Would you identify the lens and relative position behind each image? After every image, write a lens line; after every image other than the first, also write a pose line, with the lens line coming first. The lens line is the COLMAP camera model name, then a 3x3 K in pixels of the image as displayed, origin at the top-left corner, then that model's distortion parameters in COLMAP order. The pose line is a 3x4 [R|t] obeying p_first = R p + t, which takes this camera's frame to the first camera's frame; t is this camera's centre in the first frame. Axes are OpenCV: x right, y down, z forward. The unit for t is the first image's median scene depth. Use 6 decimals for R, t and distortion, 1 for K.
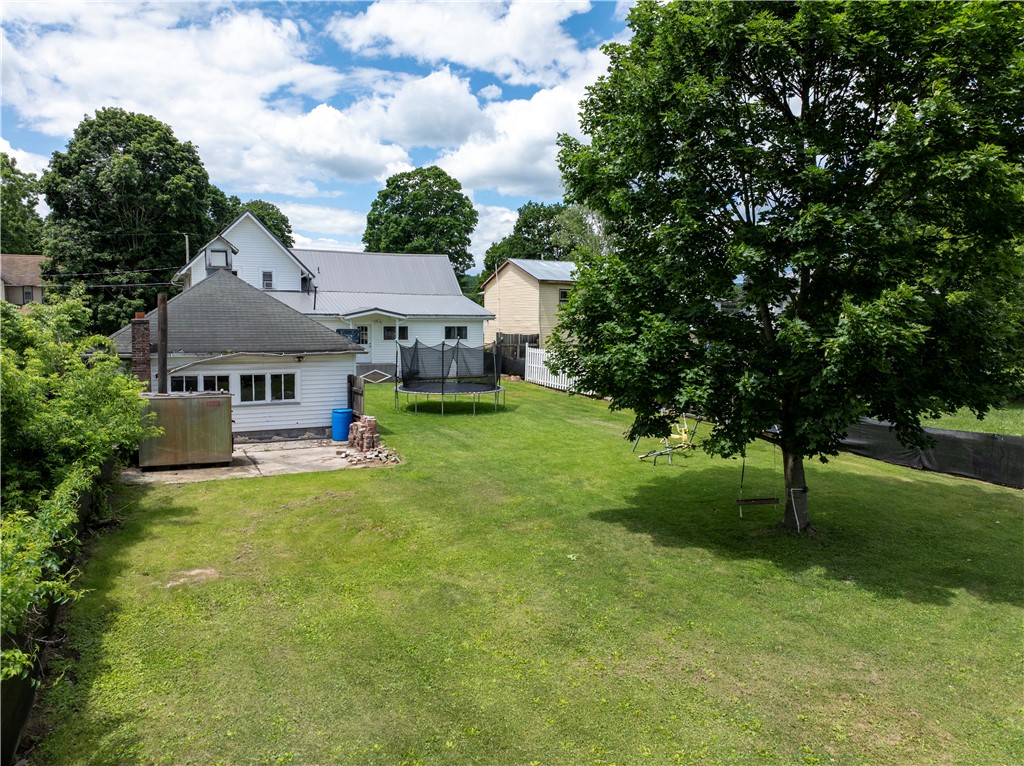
lens RADIAL K [[724.3, 0, 512.0], [0, 724.3, 383.0], [0, 0, 1]] dist [-0.008772, -0.004784]
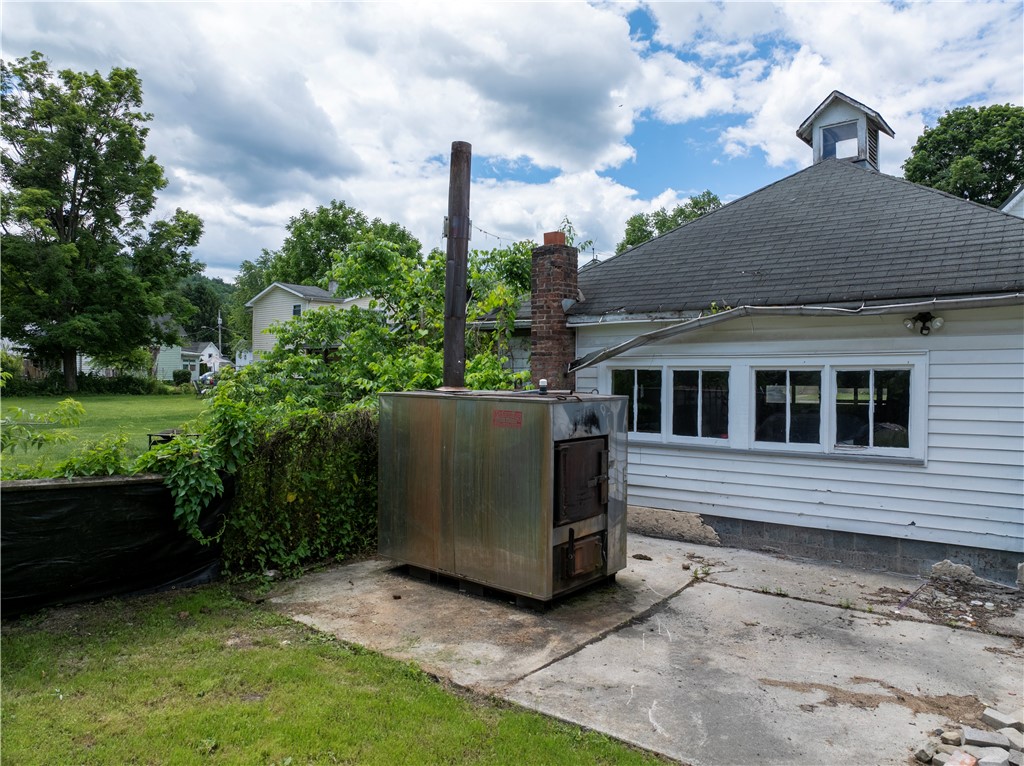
lens RADIAL K [[724.3, 0, 512.0], [0, 724.3, 383.0], [0, 0, 1]] dist [-0.008772, -0.004784]
pose [[0.421339, -0.002110, -0.906901, -0.082636], [-0.087004, 0.995291, -0.042737, 0.022259], [0.902720, 0.096911, 0.419171, 0.705704]]
